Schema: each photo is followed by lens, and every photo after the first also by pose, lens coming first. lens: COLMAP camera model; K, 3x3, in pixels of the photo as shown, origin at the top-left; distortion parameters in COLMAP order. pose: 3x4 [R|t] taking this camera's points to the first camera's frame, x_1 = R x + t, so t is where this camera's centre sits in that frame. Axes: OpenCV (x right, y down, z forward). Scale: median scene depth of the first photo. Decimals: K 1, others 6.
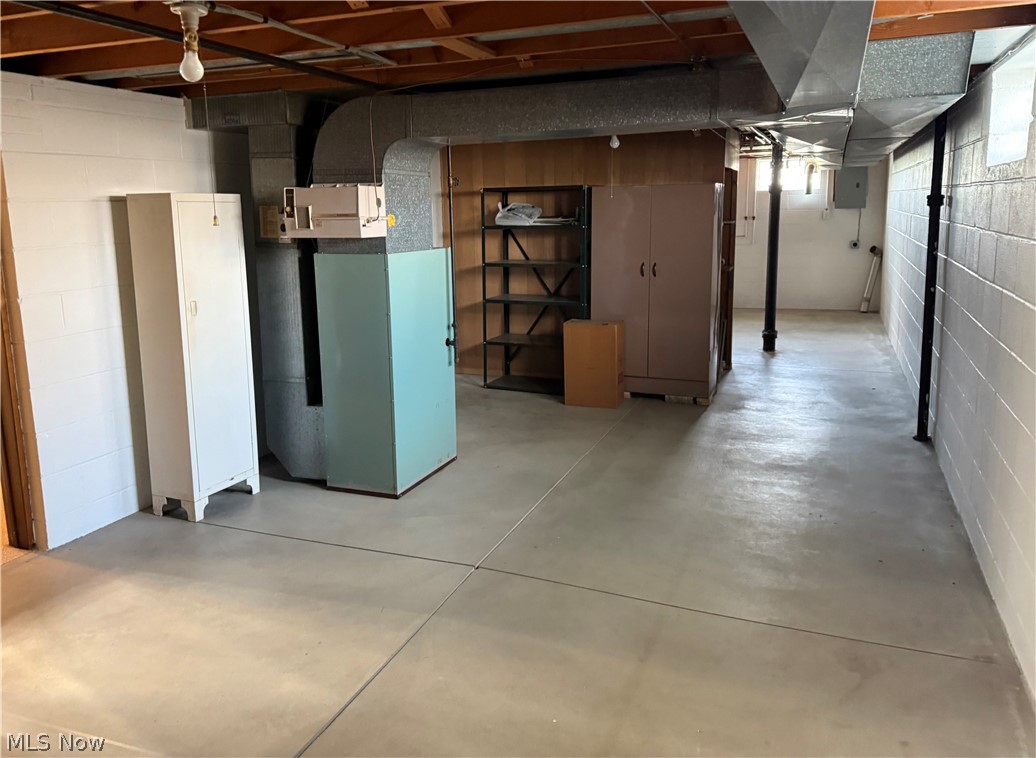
lens RADIAL K [[770.4, 0, 515.4], [0, 770.4, 323.7], [0, 0, 1]] dist [0.009716, -0.003747]
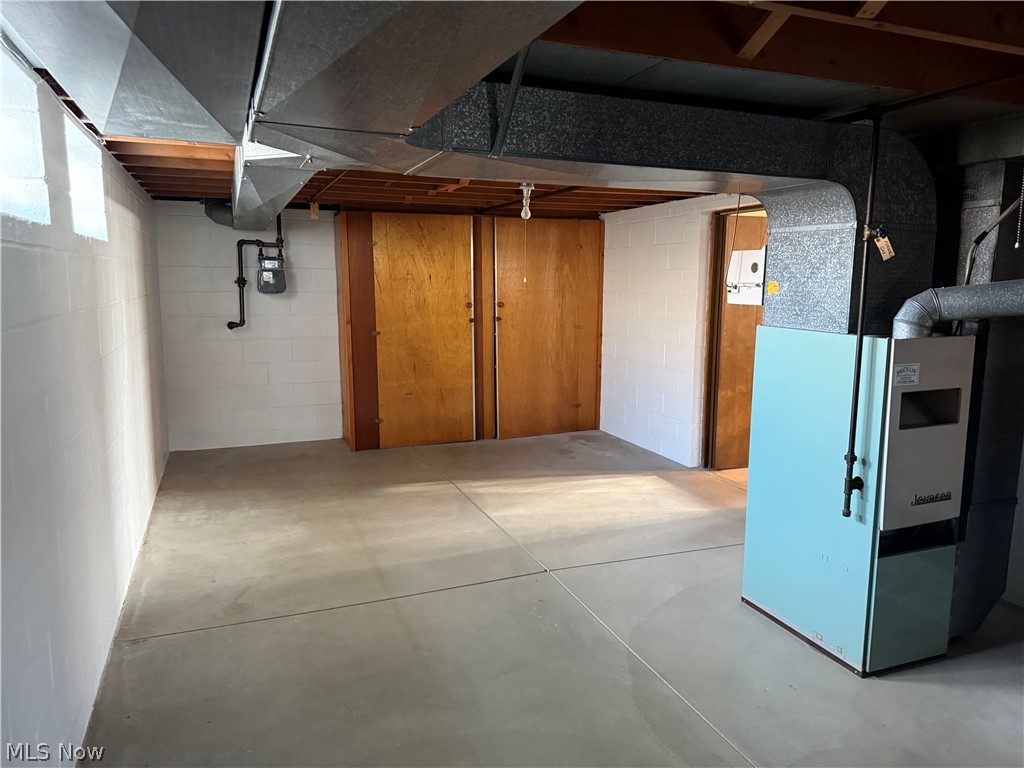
lens RADIAL K [[725.7, 0, 512.0], [0, 725.7, 384.0], [0, 0, 1]] dist [0.125197, -0.183047]
pose [[-0.726537, 0.117404, -0.677023, 0.728095], [-0.097639, 0.957657, 0.270850, -0.268672], [0.680155, 0.262886, -0.684310, 1.657954]]
